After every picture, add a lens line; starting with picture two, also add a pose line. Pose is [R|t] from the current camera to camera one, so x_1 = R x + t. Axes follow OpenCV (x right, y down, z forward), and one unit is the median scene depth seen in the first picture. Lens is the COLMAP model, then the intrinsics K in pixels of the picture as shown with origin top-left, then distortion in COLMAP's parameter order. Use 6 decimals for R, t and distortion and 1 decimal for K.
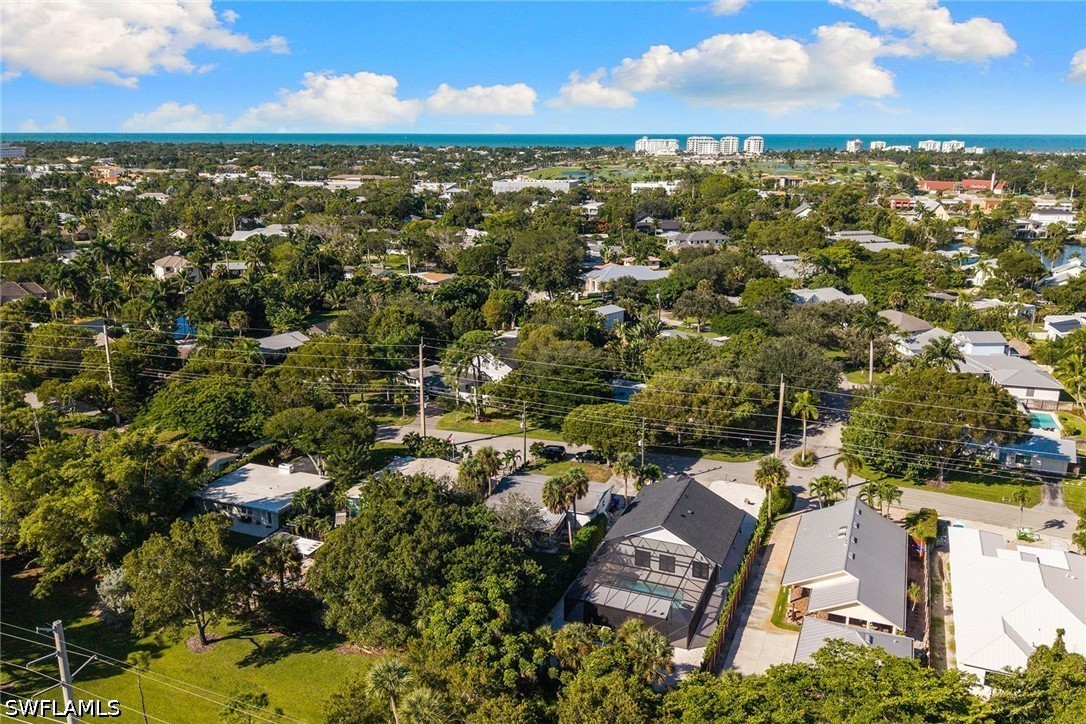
lens RADIAL K [[855.8, 0, 540.1], [0, 855.8, 377.7], [0, 0, 1]] dist [0.078839, -0.103684]
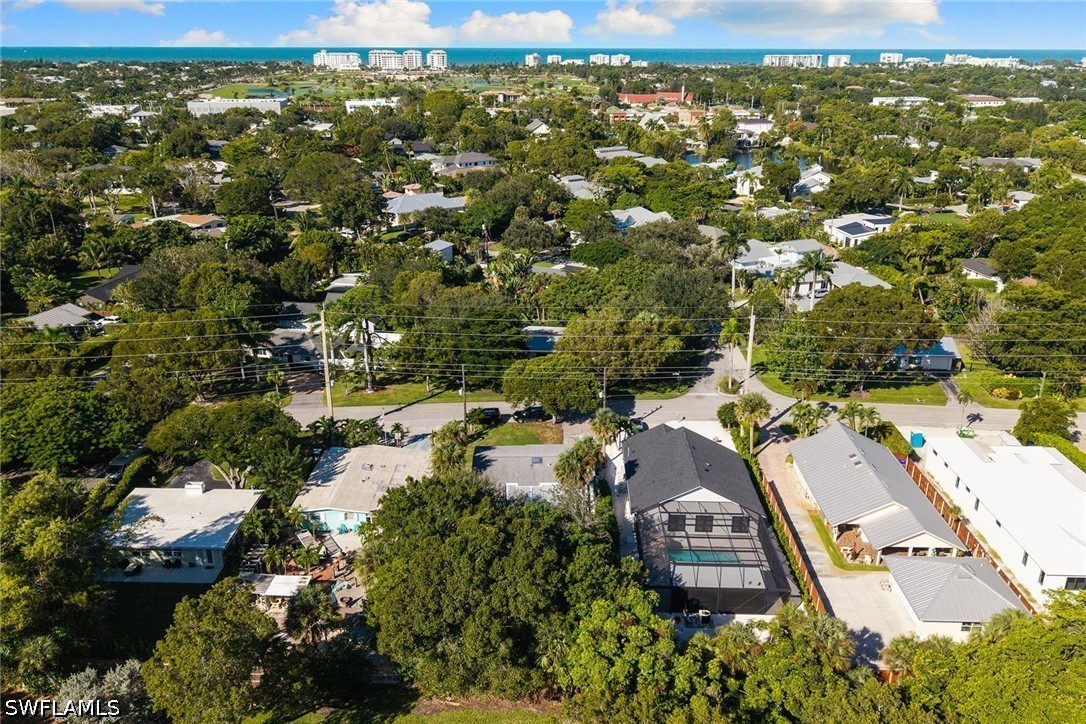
lens RADIAL K [[855.8, 0, 540.1], [0, 855.8, 377.7], [0, 0, 1]] dist [0.078839, -0.103684]
pose [[0.934594, -0.129505, 0.331304, -0.138274], [0.099250, 0.989321, 0.106740, -0.026212], [-0.341590, -0.066877, 0.937467, 0.087952]]
